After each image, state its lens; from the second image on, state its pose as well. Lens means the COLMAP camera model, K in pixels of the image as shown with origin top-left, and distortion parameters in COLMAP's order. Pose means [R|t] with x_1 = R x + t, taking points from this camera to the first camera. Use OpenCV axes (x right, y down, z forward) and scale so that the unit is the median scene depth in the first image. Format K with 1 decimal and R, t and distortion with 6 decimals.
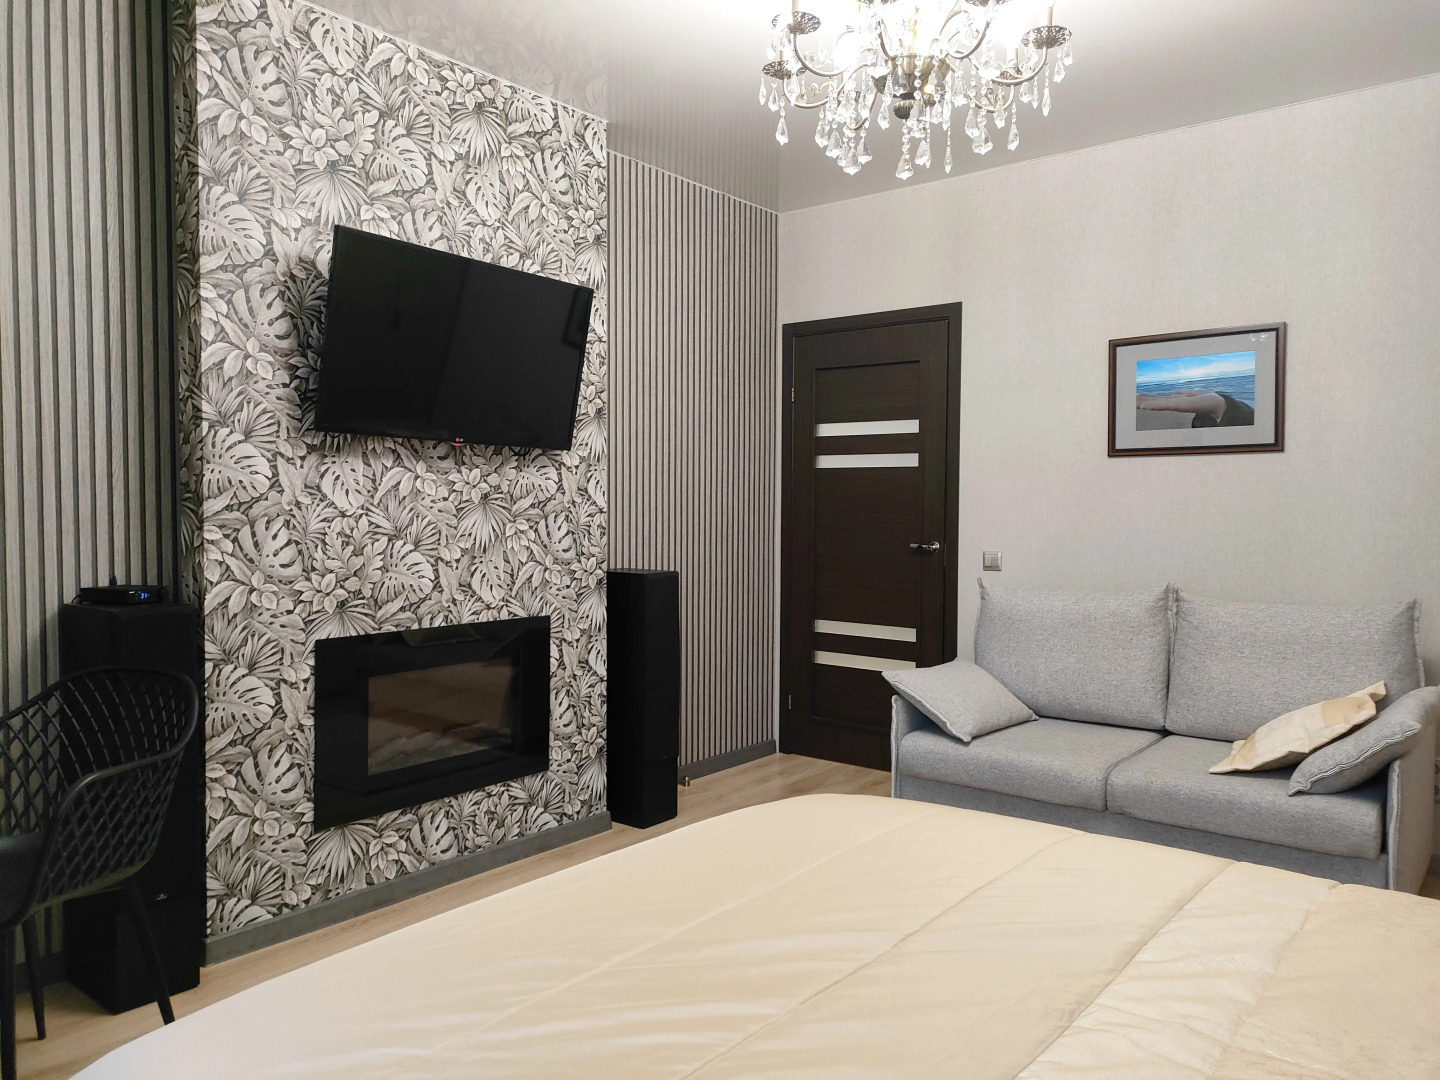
lens RADIAL K [[1061.6, 0, 723.8], [0, 1061.6, 541.0], [0, 0, 1]] dist [0.074053, -0.064785]
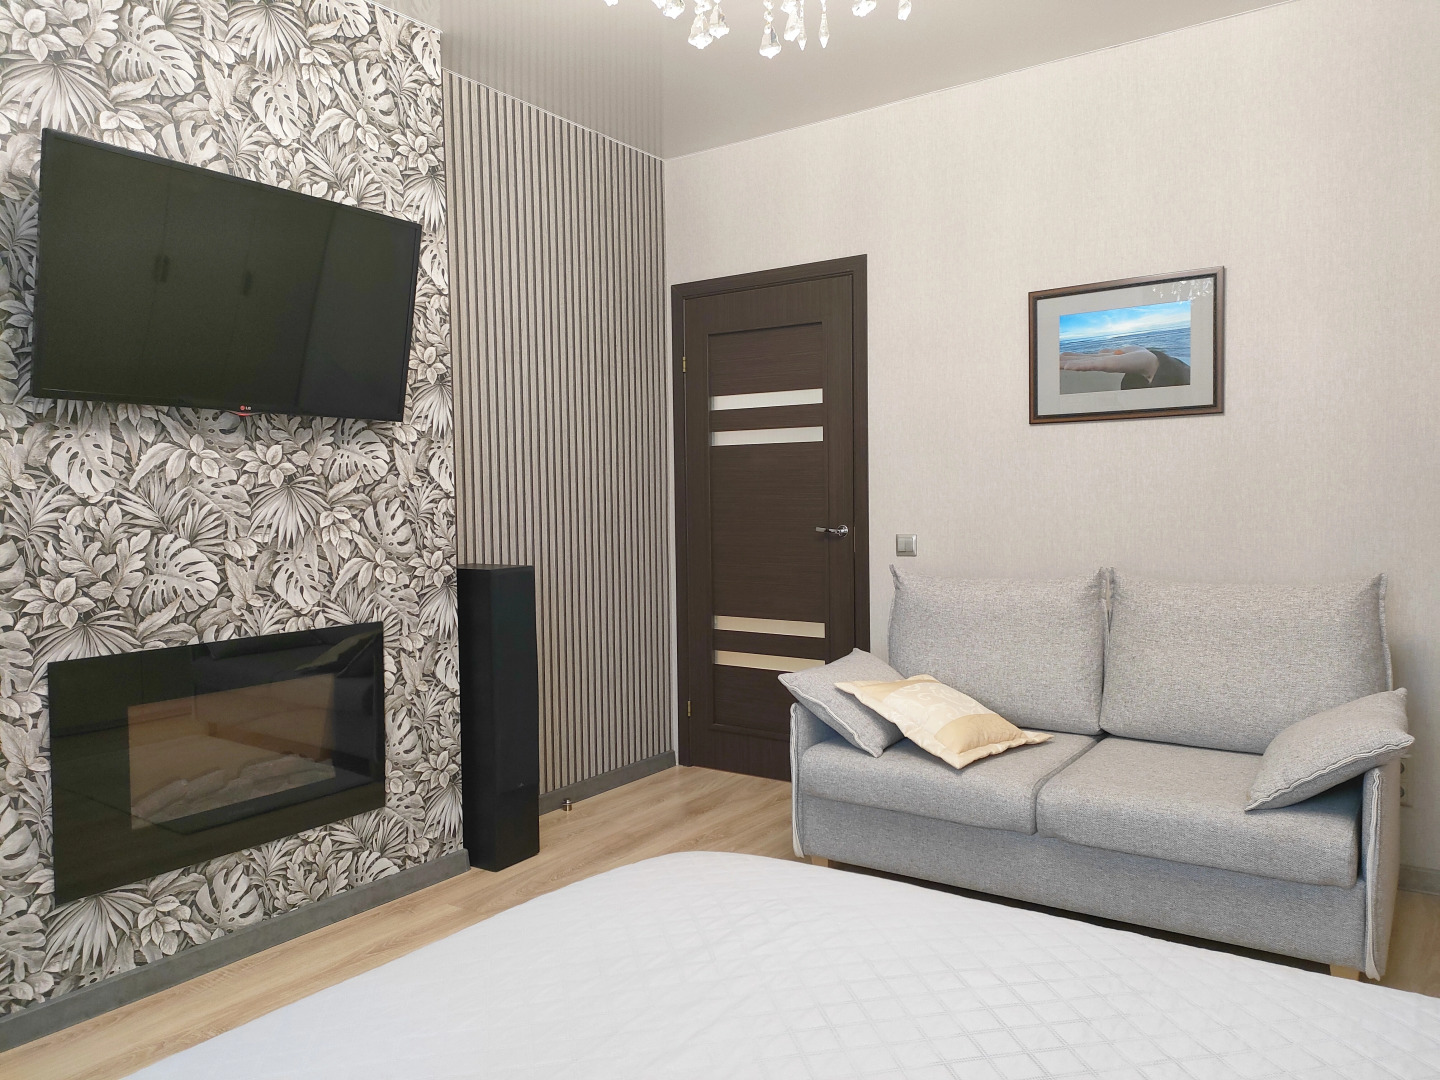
lens RADIAL K [[1061.6, 0, 727.1], [0, 1061.6, 541.7], [0, 0, 1]] dist [0.074053, -0.064785]
pose [[0.997568, -0.022403, 0.066009, 0.052237], [0.021951, 0.999730, 0.007557, 0.007063], [-0.066160, -0.006090, 0.997790, 0.145646]]
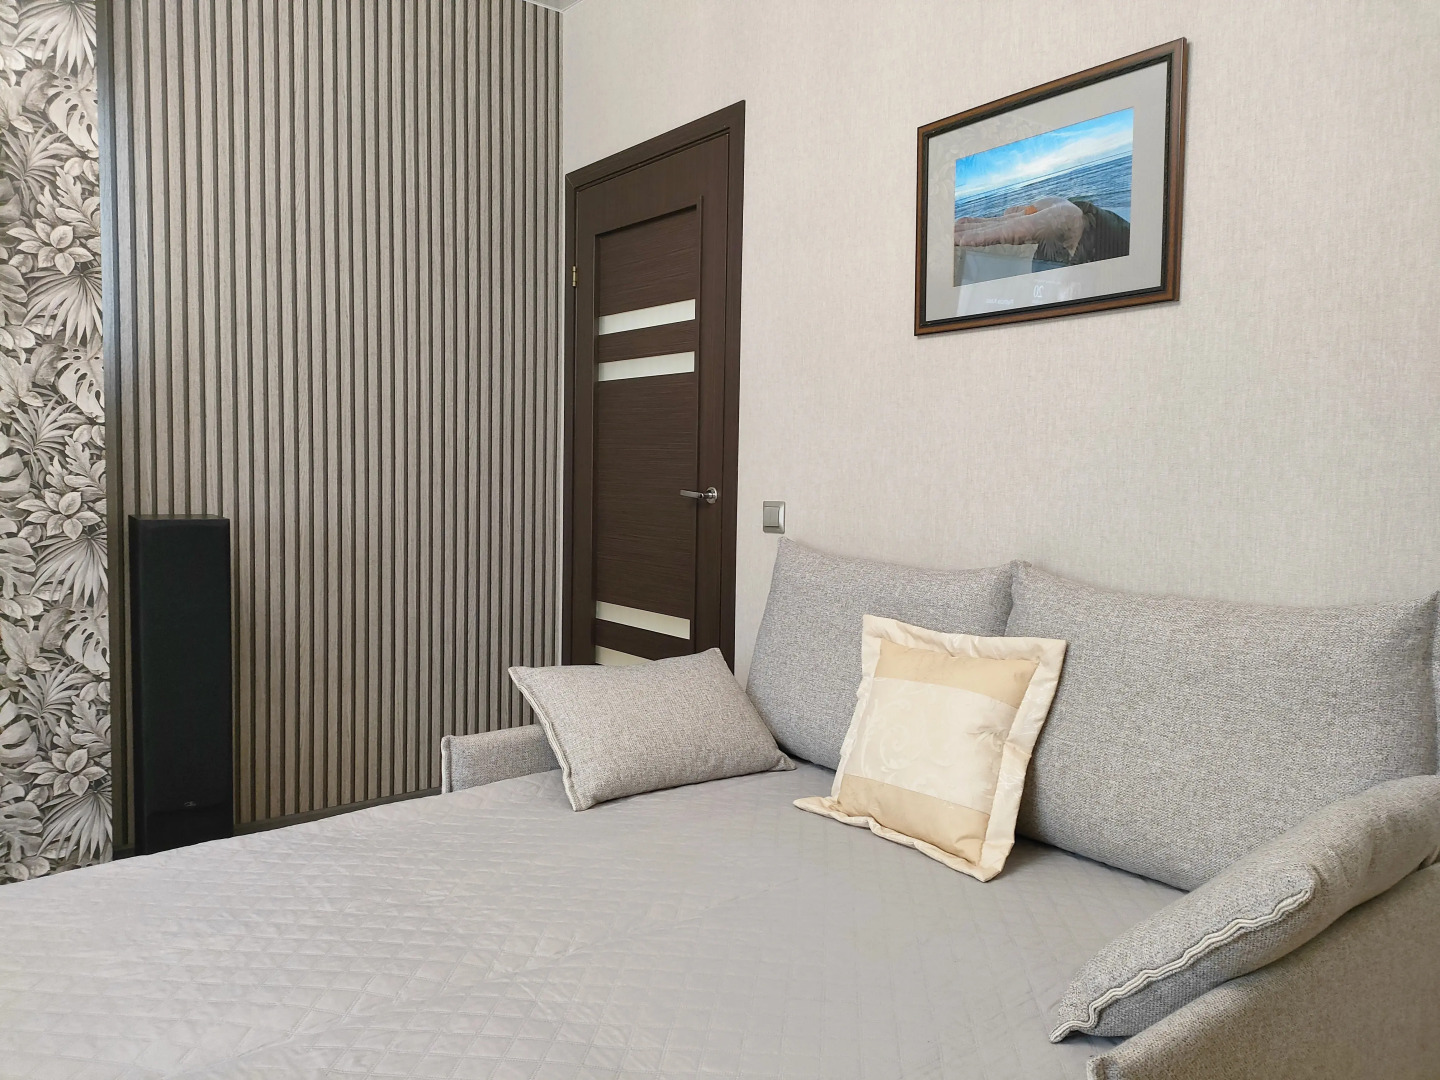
lens RADIAL K [[1061.6, 0, 726.3], [0, 1061.6, 542.0], [0, 0, 1]] dist [0.074053, -0.064785]
pose [[0.973239, 0.026263, -0.228288, 0.438218], [-0.021129, 0.999467, 0.024903, 0.022075], [0.228821, -0.019413, 0.973275, 0.464236]]
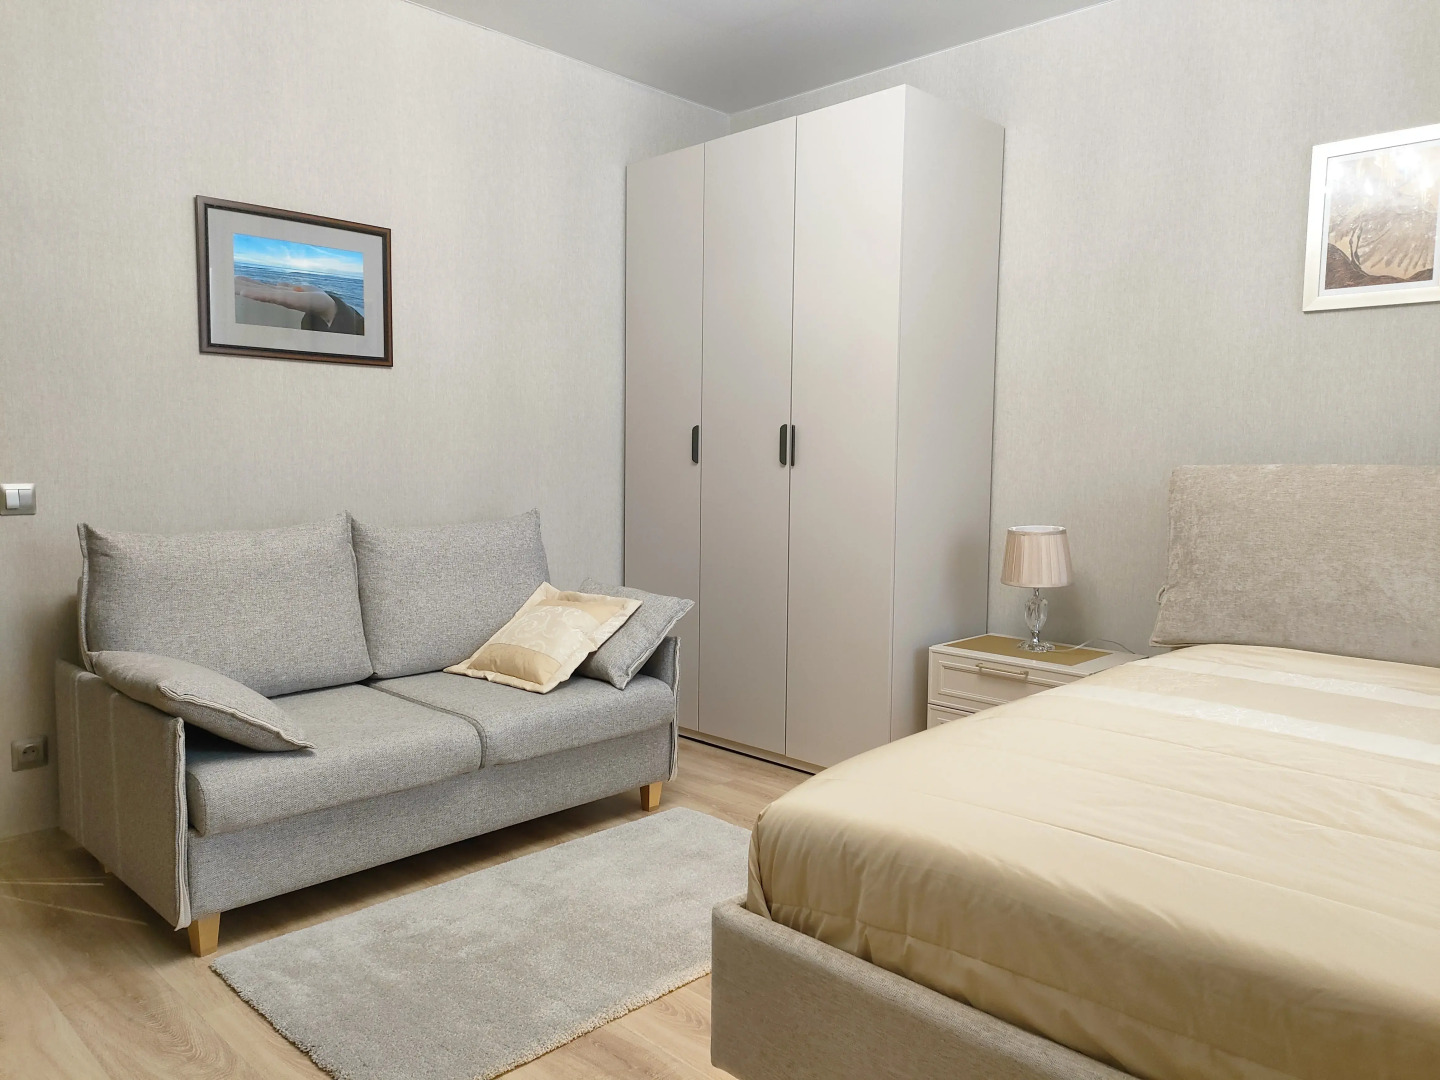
lens RADIAL K [[1061.6, 0, 714.1], [0, 1061.6, 548.7], [0, 0, 1]] dist [0.074053, -0.064785]
pose [[0.132252, -0.082398, 0.987785, -0.399984], [0.027239, 0.996465, 0.079475, 0.010067], [-0.990842, 0.016395, 0.134029, 0.601138]]
